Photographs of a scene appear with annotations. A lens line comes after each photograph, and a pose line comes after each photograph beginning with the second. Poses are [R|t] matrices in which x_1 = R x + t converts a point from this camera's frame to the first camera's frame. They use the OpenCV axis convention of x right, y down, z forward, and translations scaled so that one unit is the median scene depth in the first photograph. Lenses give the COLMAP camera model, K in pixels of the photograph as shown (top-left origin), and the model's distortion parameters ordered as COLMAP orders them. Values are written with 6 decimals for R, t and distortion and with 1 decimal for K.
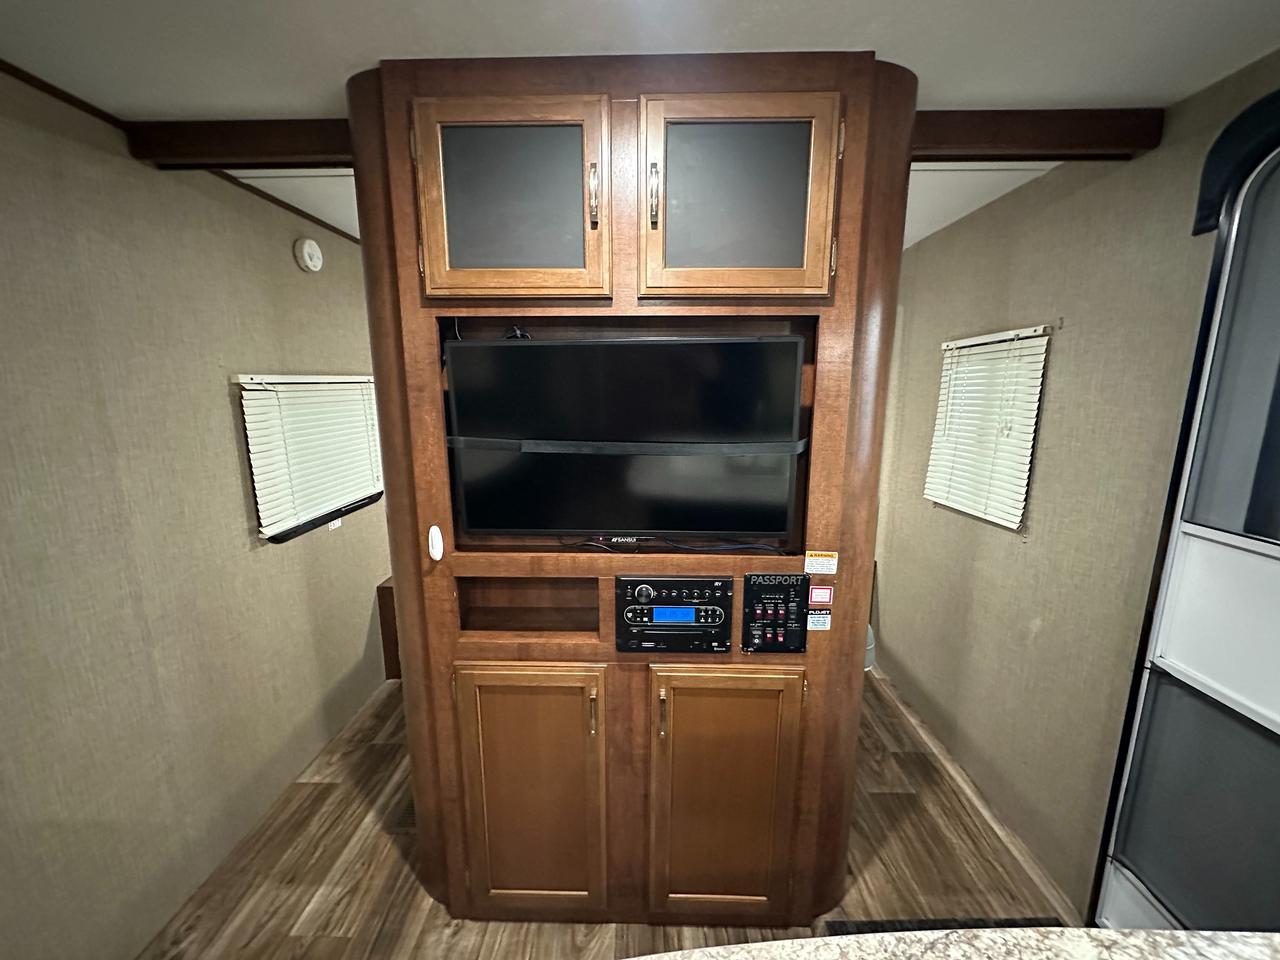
lens RADIAL K [[507.7, 0, 636.6], [0, 507.7, 477.3], [0, 0, 1]] dist [-0.001510, -0.000460]
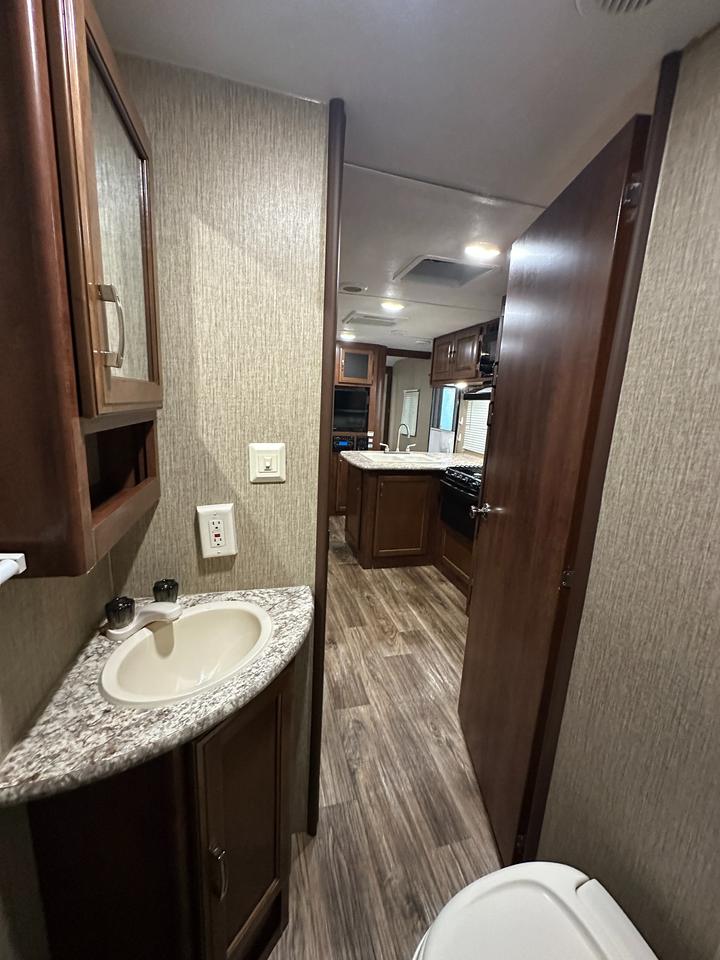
lens RADIAL K [[380.8, 0, 361.5], [0, 380.8, 479.5], [0, 0, 1]] dist [-0.001510, -0.000460]
pose [[0.957191, -0.008159, 0.289343, -0.862027], [-0.001194, 0.999483, 0.032133, 0.508785], [-0.289455, -0.031103, 0.956686, -2.732310]]
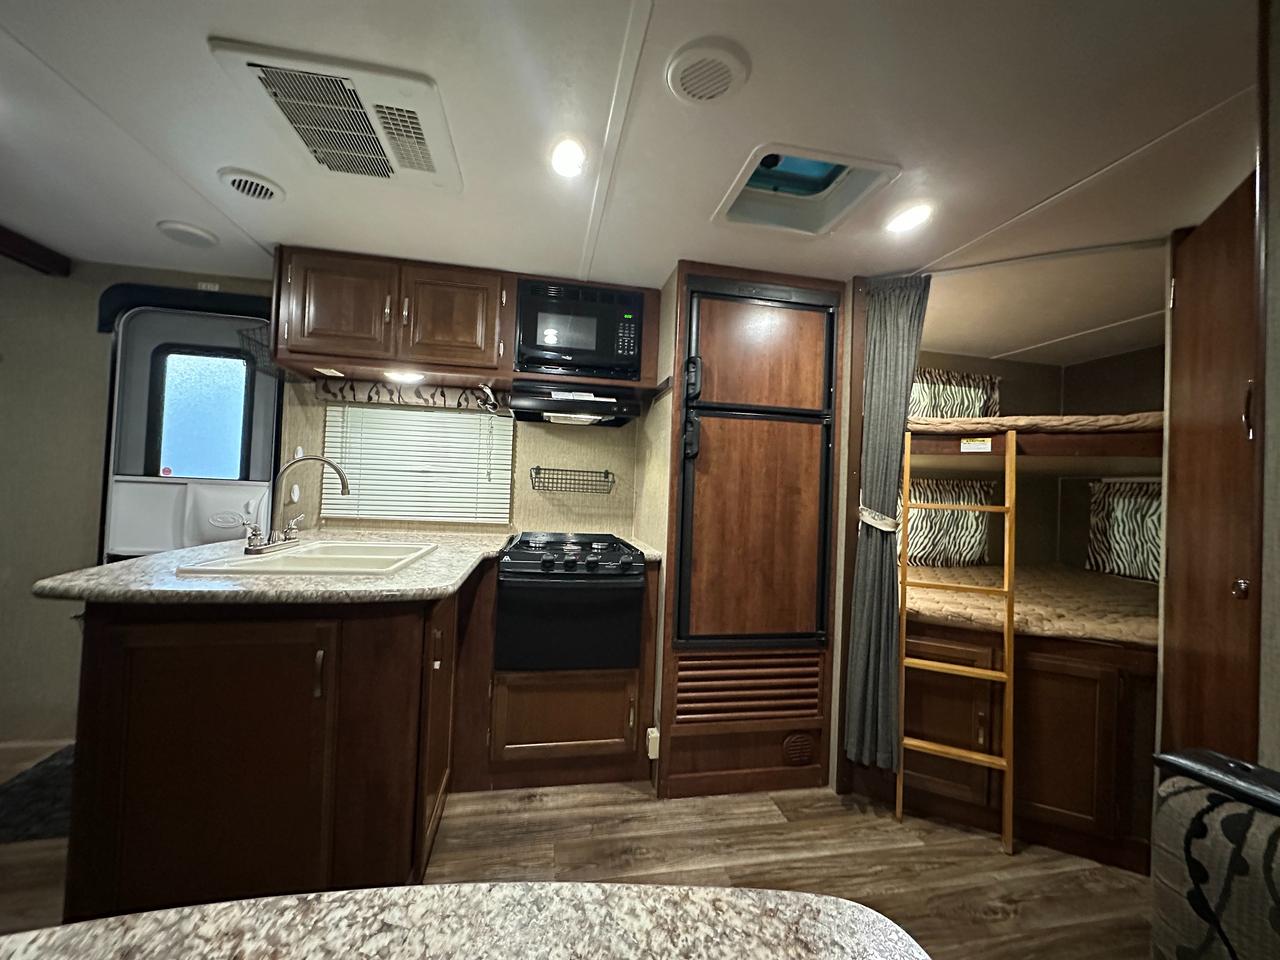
lens RADIAL K [[507.7, 0, 637.4], [0, 507.7, 478.0], [0, 0, 1]] dist [-0.001510, -0.000460]
pose [[-0.217473, 0.010245, 0.976012, -1.214036], [0.132059, 0.991059, 0.019023, 0.311309], [-0.967091, 0.133028, -0.216882, -0.507138]]
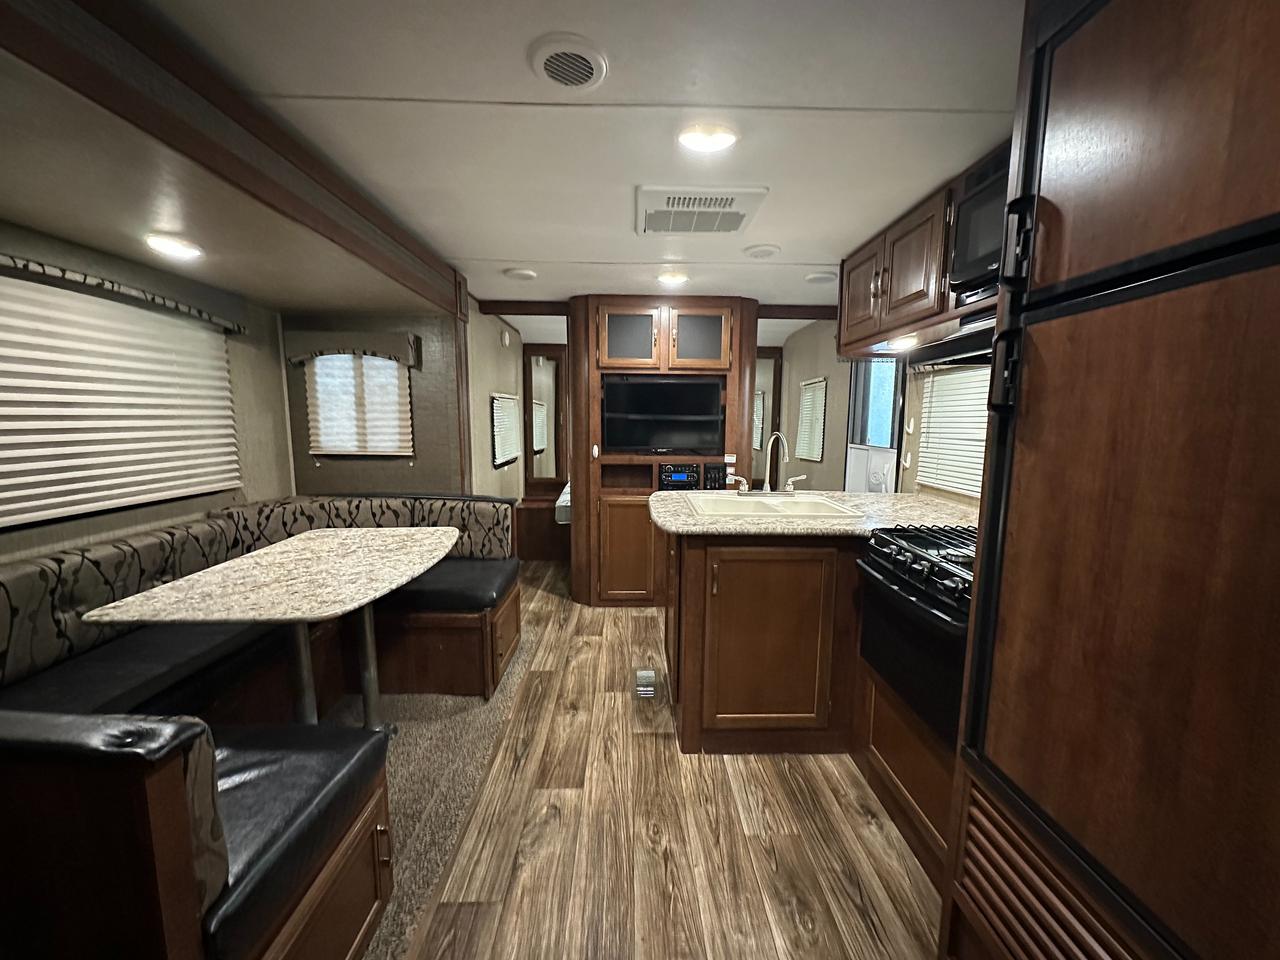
lens RADIAL K [[507.7, 0, 643.0], [0, 507.7, 481.9], [0, 0, 1]] dist [-0.001510, -0.000460]
pose [[0.998765, 0.003060, 0.049593, -0.270249], [-0.000371, 0.998532, -0.054159, 0.452417], [-0.049686, 0.054074, 0.997300, -1.818241]]
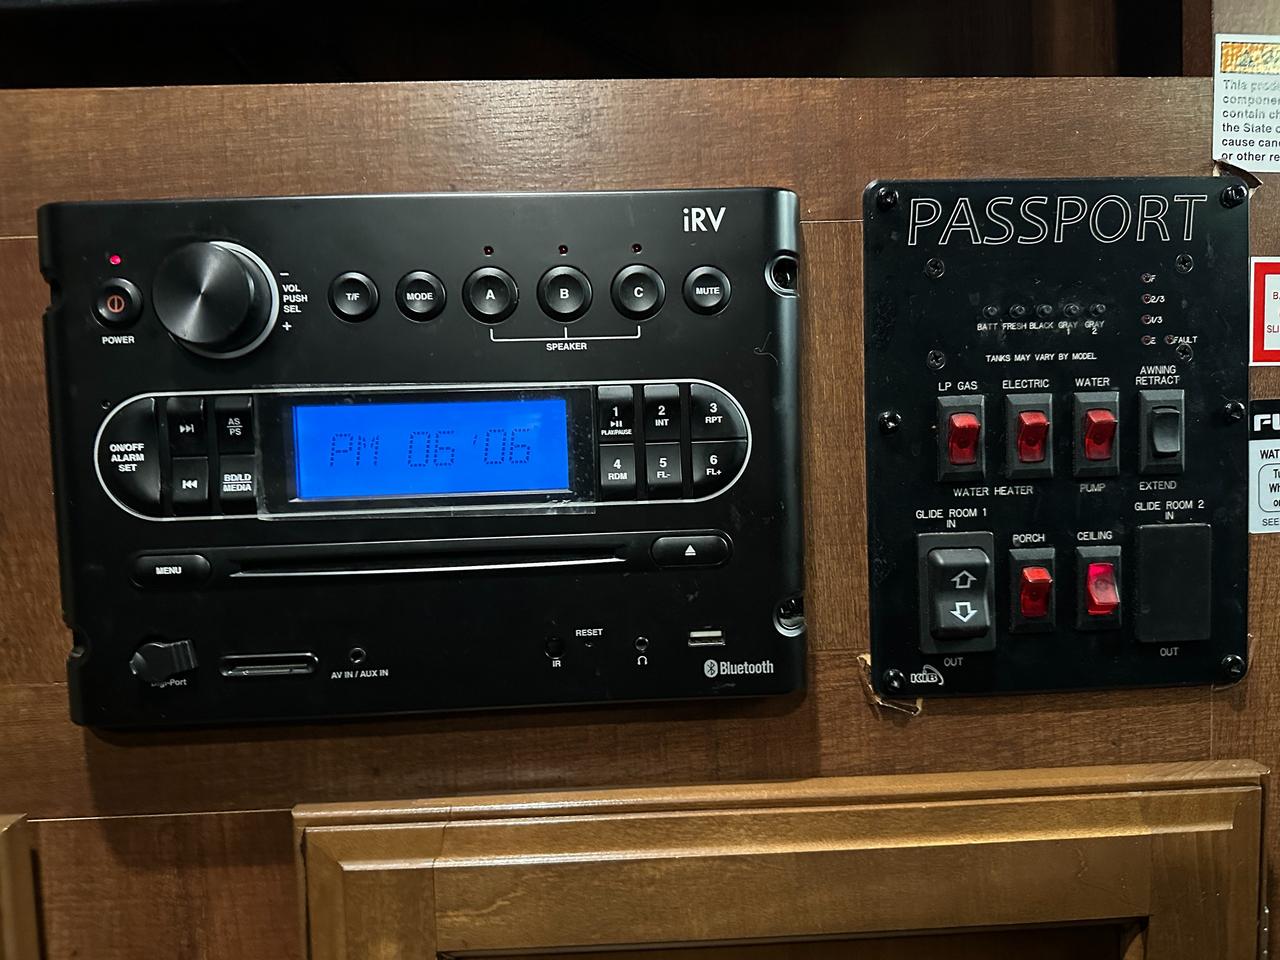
lens RADIAL K [[901.3, 0, 639.8], [0, 901.3, 481.9], [0, 0, 1]] dist [-0.007527, -0.007053]
pose [[0.997077, -0.030593, 0.070008, 0.117131], [0.039363, 0.991052, -0.127543, 0.317751], [-0.065480, 0.129926, 0.989359, 0.728389]]
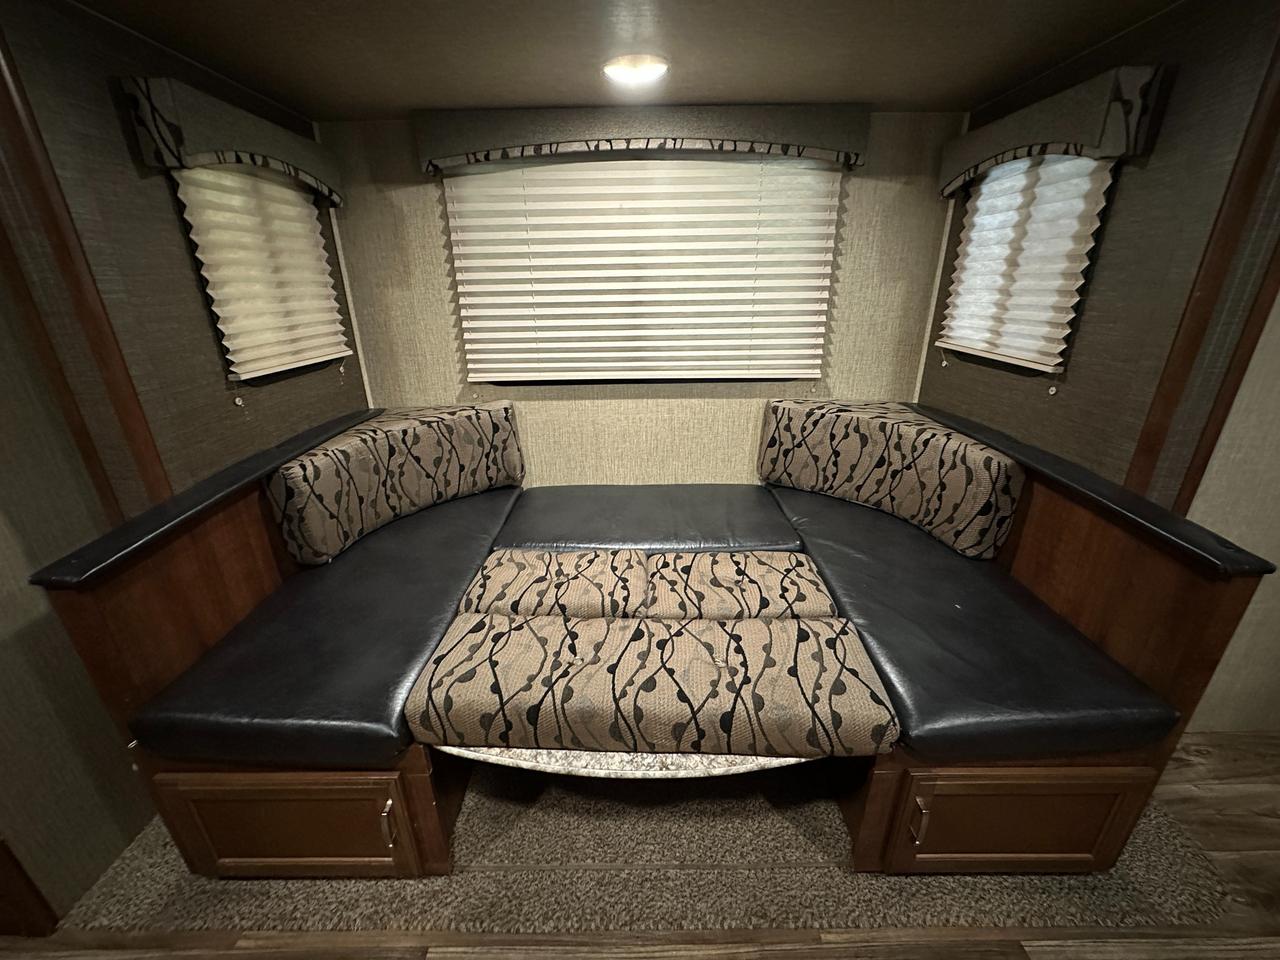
lens RADIAL K [[507.7, 0, 637.0], [0, 507.7, 478.2], [0, 0, 1]] dist [-0.001510, -0.000460]
pose [[0.021883, 0.364287, -0.931030, -0.121153], [-0.166455, 0.919582, 0.355895, 0.180138], [0.985806, 0.147187, 0.080760, -0.437741]]
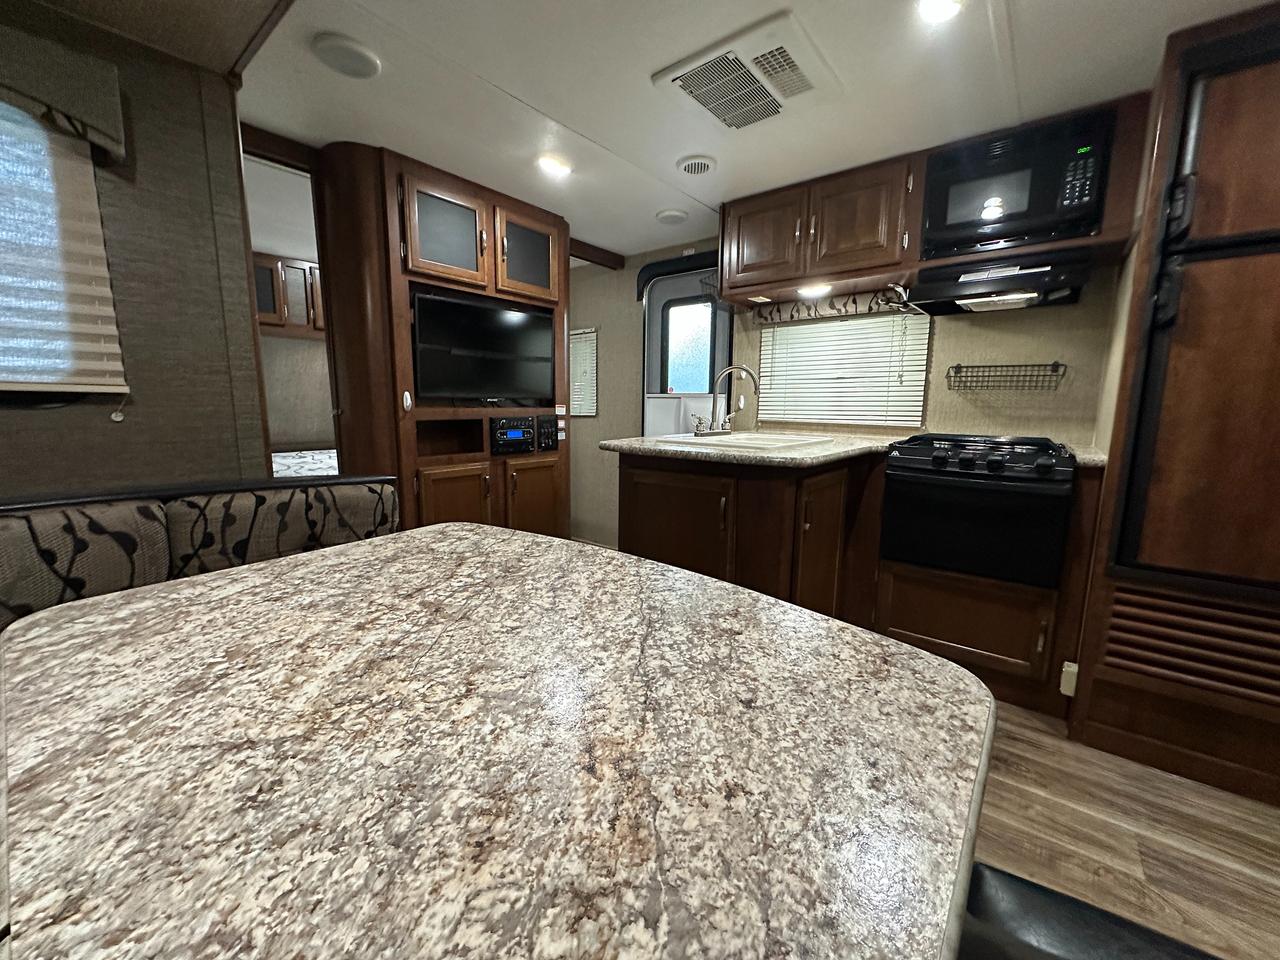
lens RADIAL K [[507.7, 0, 638.6], [0, 507.7, 475.8], [0, 0, 1]] dist [-0.001510, -0.000460]
pose [[0.605354, -0.107419, 0.788675, -1.367503], [0.131212, 0.990763, 0.034231, 0.446154], [-0.785067, 0.082762, 0.613857, -0.772407]]
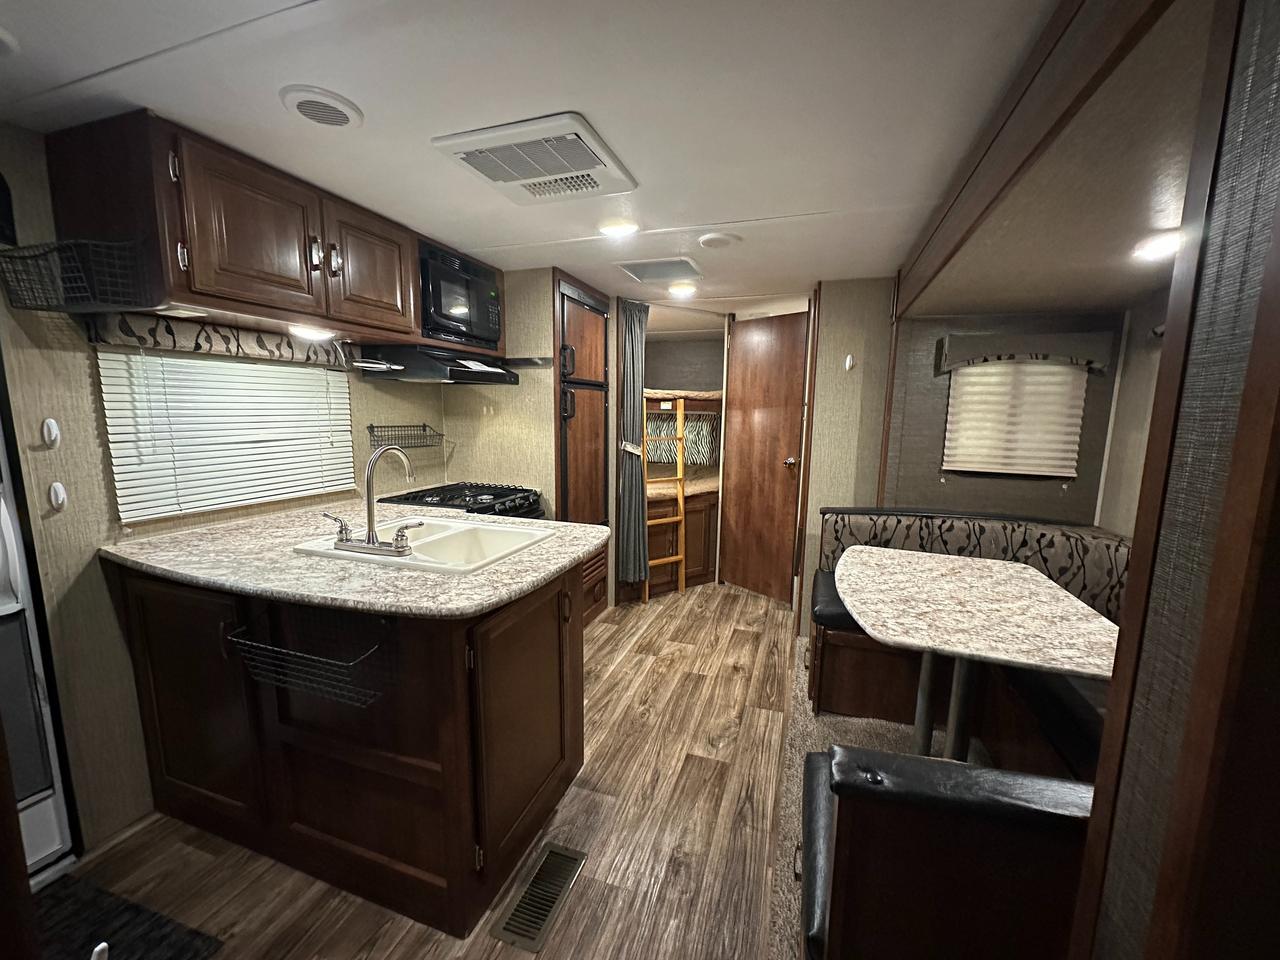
lens RADIAL K [[507.7, 0, 641.5], [0, 507.7, 481.4], [0, 0, 1]] dist [-0.001510, -0.000460]
pose [[-0.953979, -0.054551, 0.294870, -0.675502], [0.039640, 0.951744, 0.304321, -0.116276], [-0.297242, 0.302005, -0.905782, 1.040104]]
